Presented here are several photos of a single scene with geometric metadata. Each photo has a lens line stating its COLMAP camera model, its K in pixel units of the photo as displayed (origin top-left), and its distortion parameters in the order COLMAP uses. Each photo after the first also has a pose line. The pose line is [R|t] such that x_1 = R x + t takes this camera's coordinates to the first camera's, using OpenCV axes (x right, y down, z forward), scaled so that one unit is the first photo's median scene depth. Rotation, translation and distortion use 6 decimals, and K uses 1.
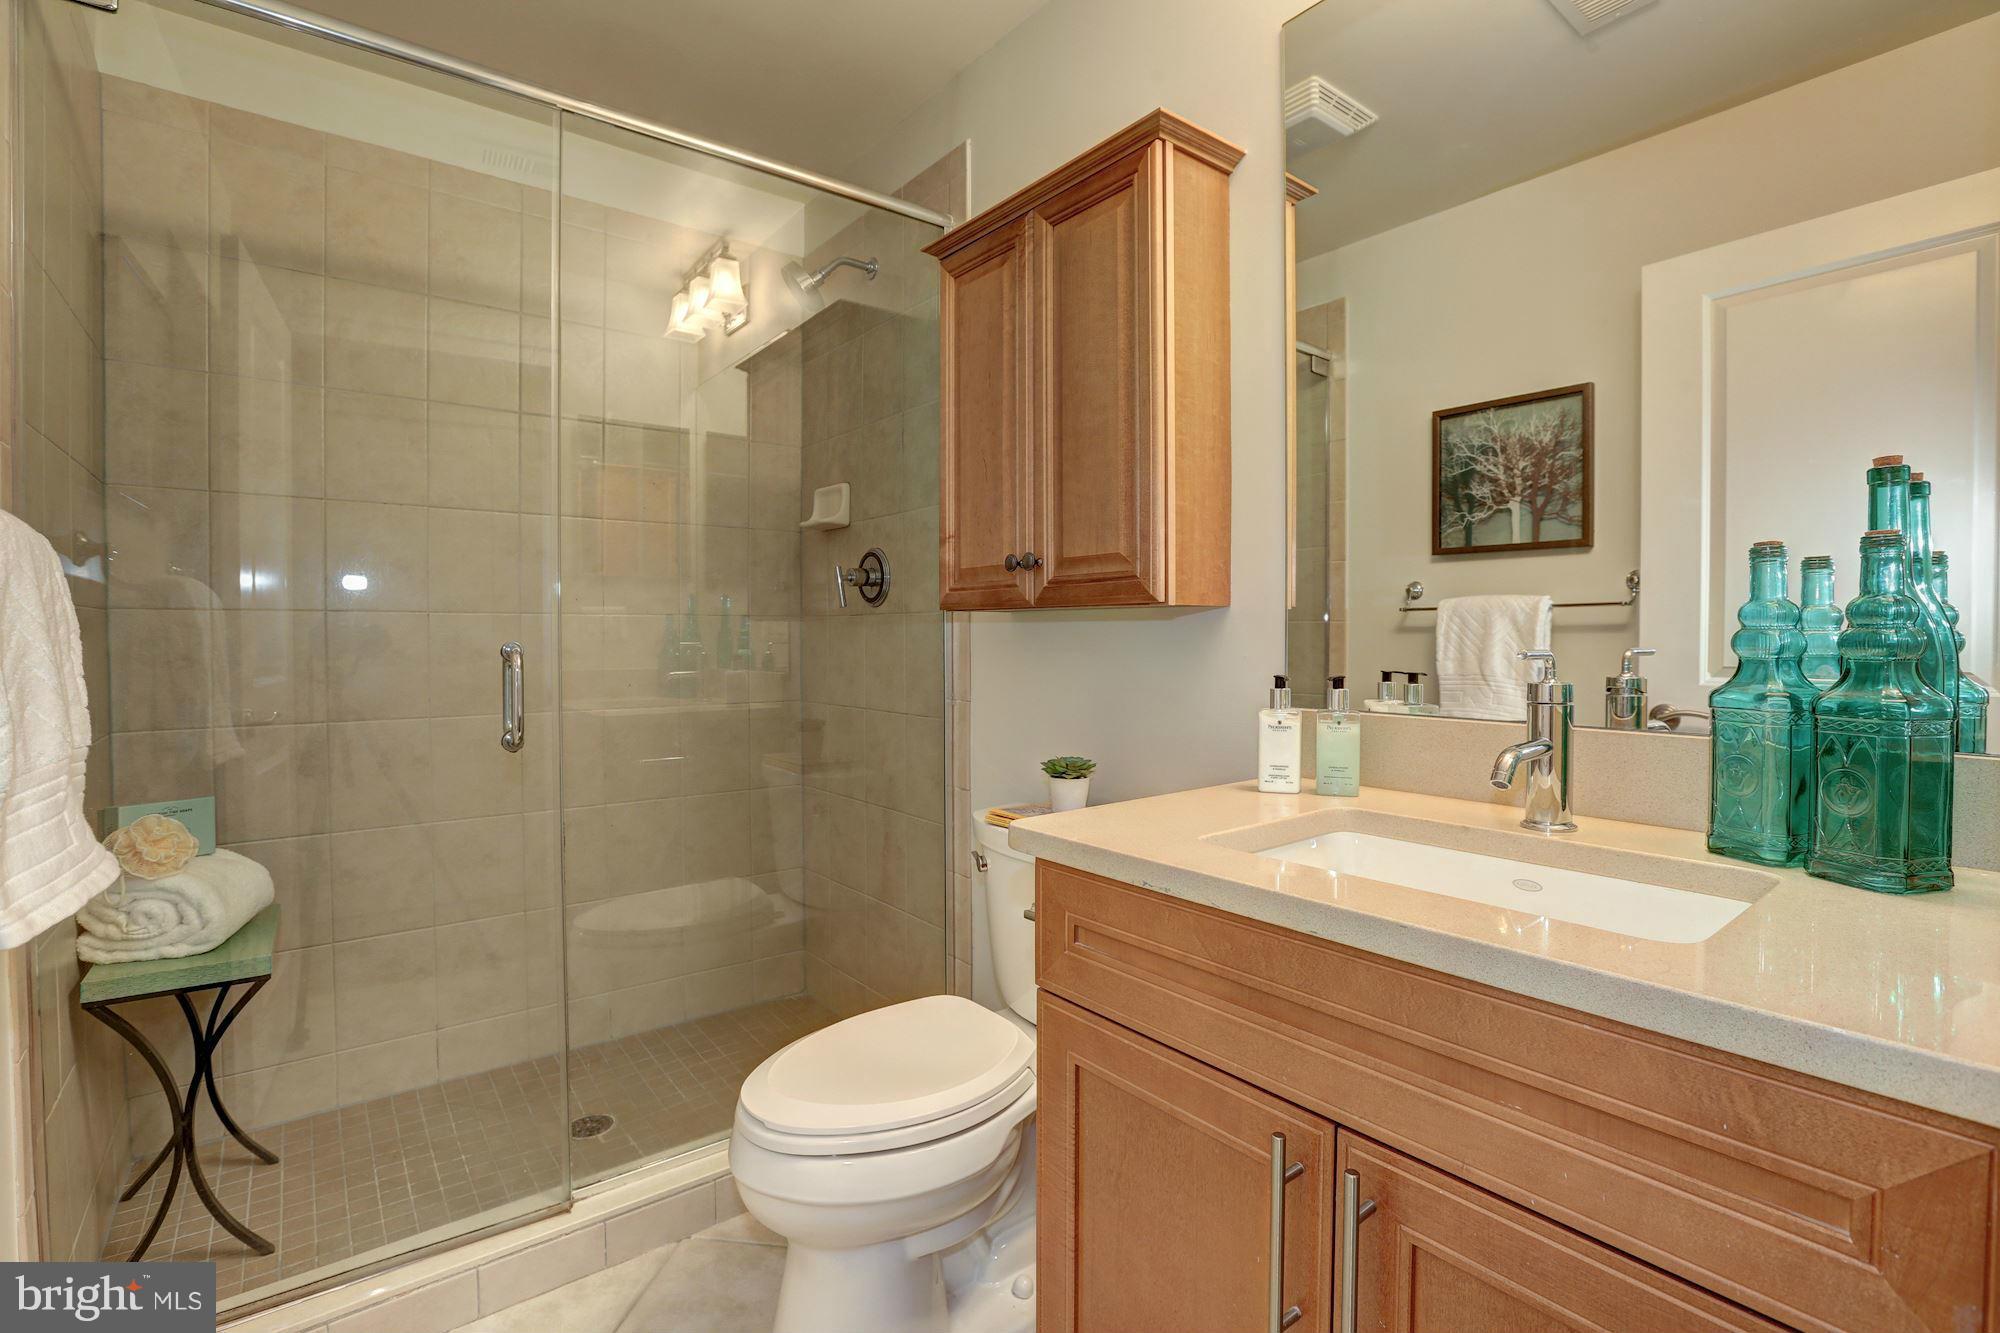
lens RADIAL K [[934.9, 0, 1023.1], [0, 934.9, 633.8], [0, 0, 1]] dist [-0.058804, 0.023090]
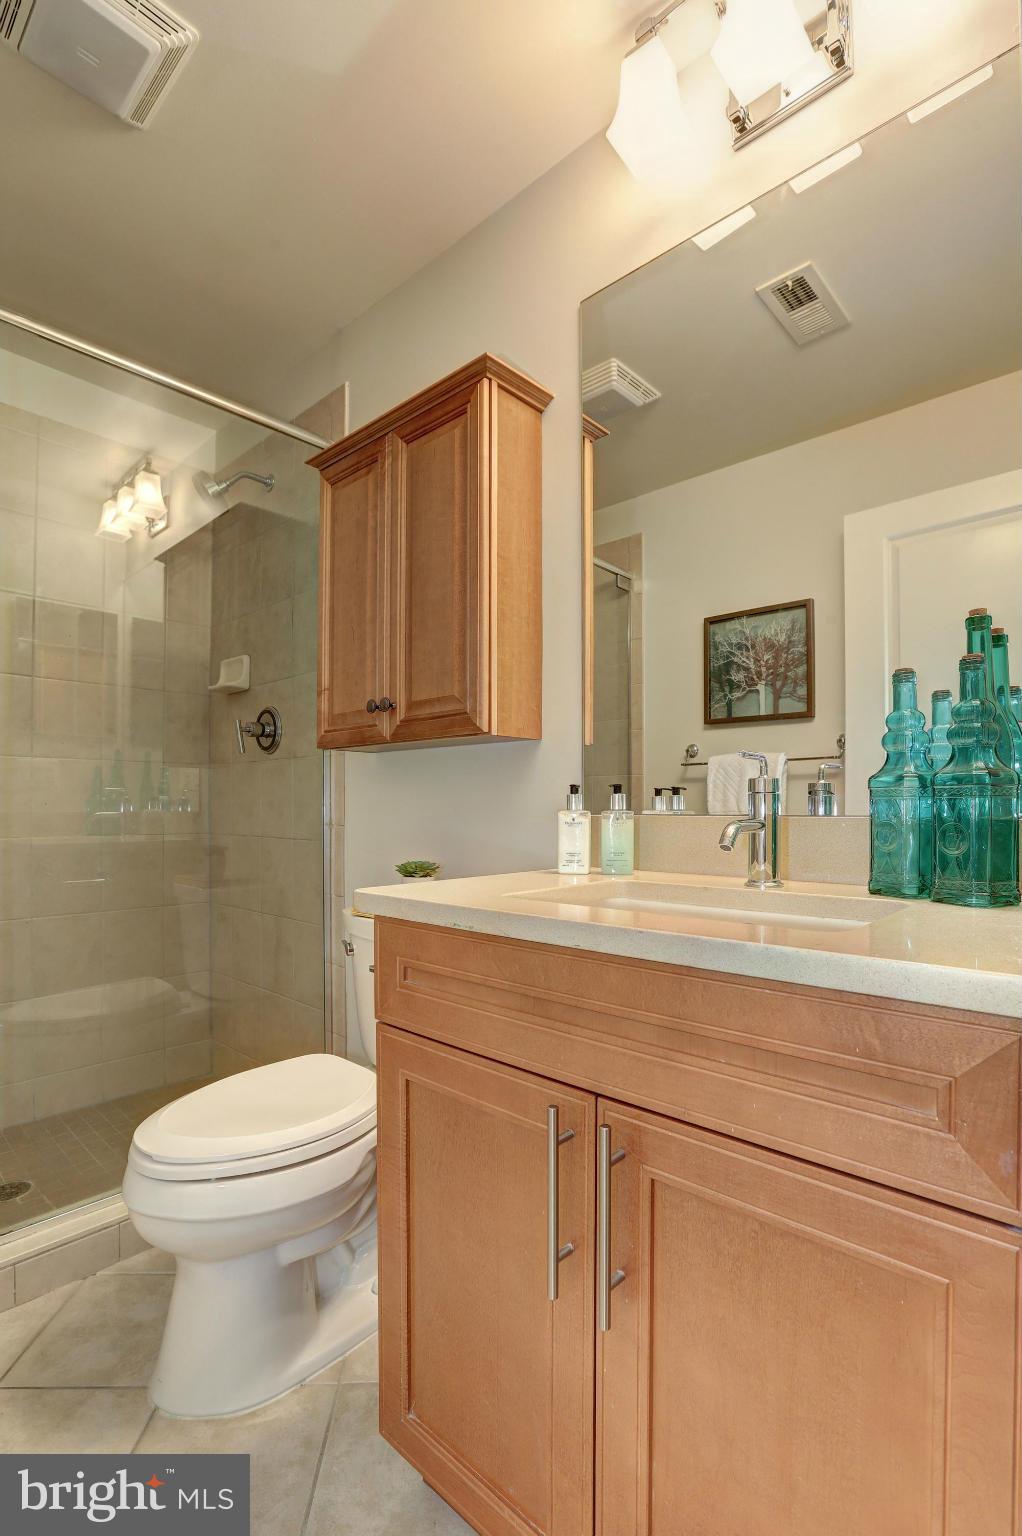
lens RADIAL K [[728.6, 0, 525.0], [0, 728.6, 787.5], [0, 0, 1]] dist [-0.058461, 0.021258]
pose [[0.987516, 0.000623, 0.157520, 0.038178], [0.002828, 0.999761, -0.021685, 0.057489], [-0.157496, 0.021860, 0.987278, 0.002642]]
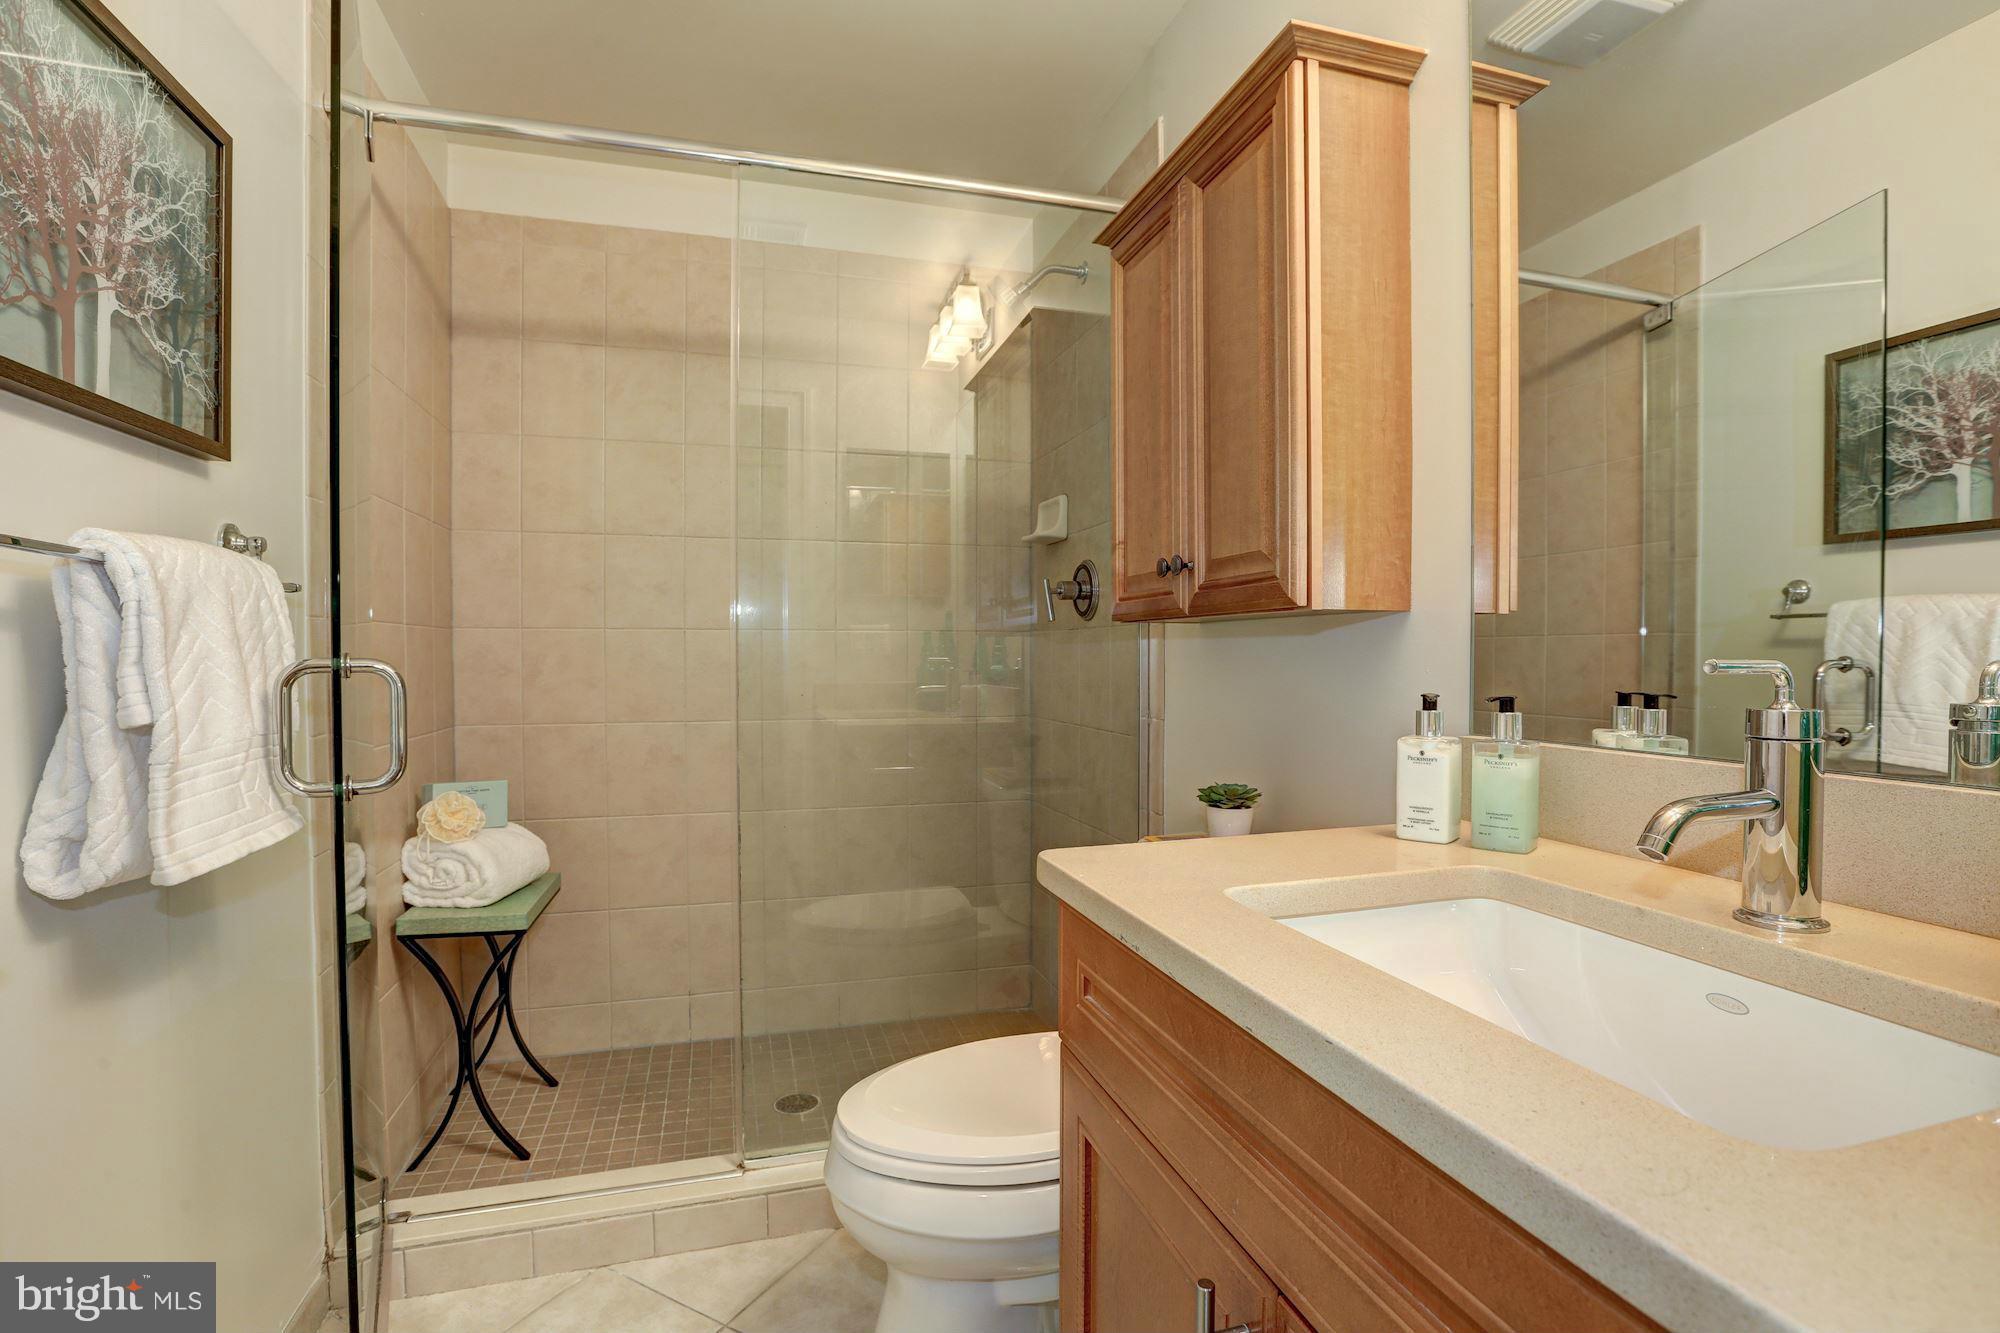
lens RADIAL K [[928.0, 0, 995.9], [0, 928.0, 657.6], [0, 0, 1]] dist [-0.052393, 0.019126]
pose [[0.923907, 0.001376, -0.382614, 0.189056], [0.000733, 0.999985, 0.005366, 0.007299], [0.382616, -0.005238, 0.923893, 0.107484]]
